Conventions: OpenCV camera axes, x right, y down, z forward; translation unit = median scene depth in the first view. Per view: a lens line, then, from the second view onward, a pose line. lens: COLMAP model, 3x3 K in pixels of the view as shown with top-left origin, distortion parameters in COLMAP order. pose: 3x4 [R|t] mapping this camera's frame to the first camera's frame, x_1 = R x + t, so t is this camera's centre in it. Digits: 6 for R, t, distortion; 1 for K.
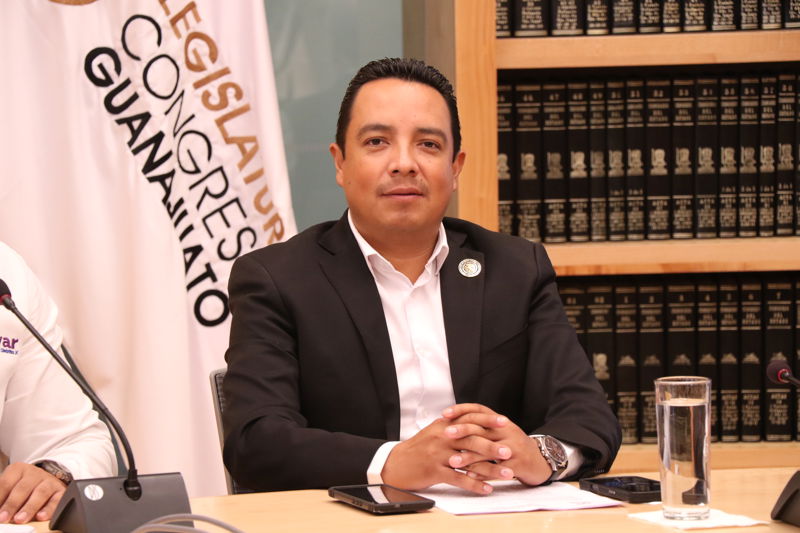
lens RADIAL K [[4053.3, 0, 399.5], [0, 4053.3, 263.5], [0, 0, 1]] dist [1.790743, 0.000000]
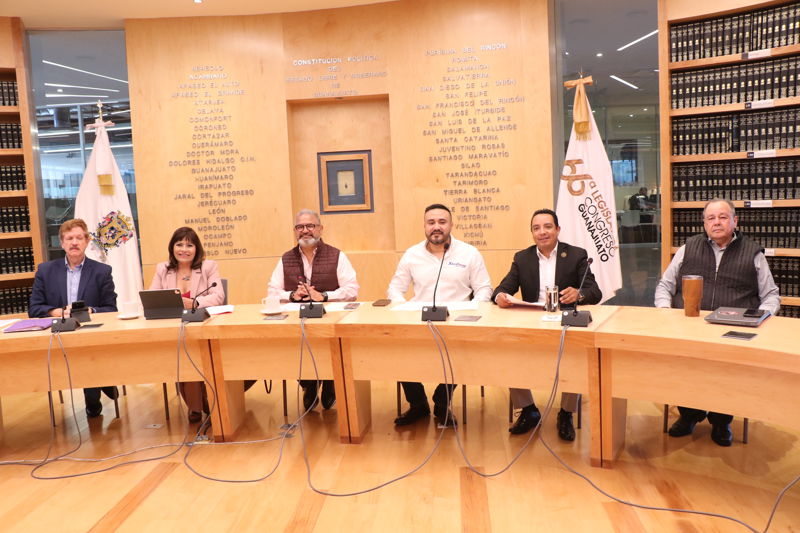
lens RADIAL K [[659.0, 0, 396.5], [0, 659.0, 275.2], [0, 0, 1]] dist [-0.172879, 0.141088]
pose [[0.744670, 0.065682, -0.664193, 0.284276], [-0.017998, 0.996760, 0.078392, -0.024295], [0.667190, -0.046422, 0.743440, 0.262238]]
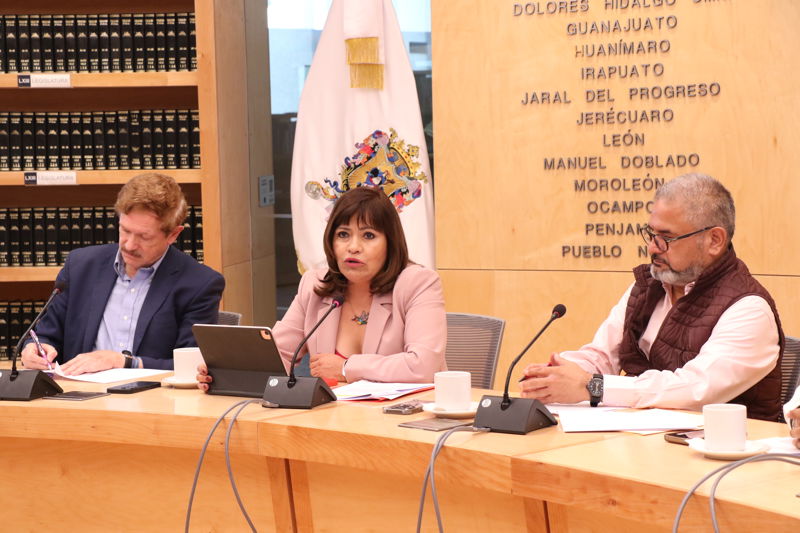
lens RADIAL K [[1908.0, 0, 398.5], [0, 1908.0, 288.3], [0, 0, 1]] dist [0.397263, 0.000000]
pose [[0.185680, 0.095313, -0.977977, 0.439760], [-0.054625, 0.994747, 0.086576, -0.040232], [0.981091, 0.037346, 0.189911, 0.462880]]
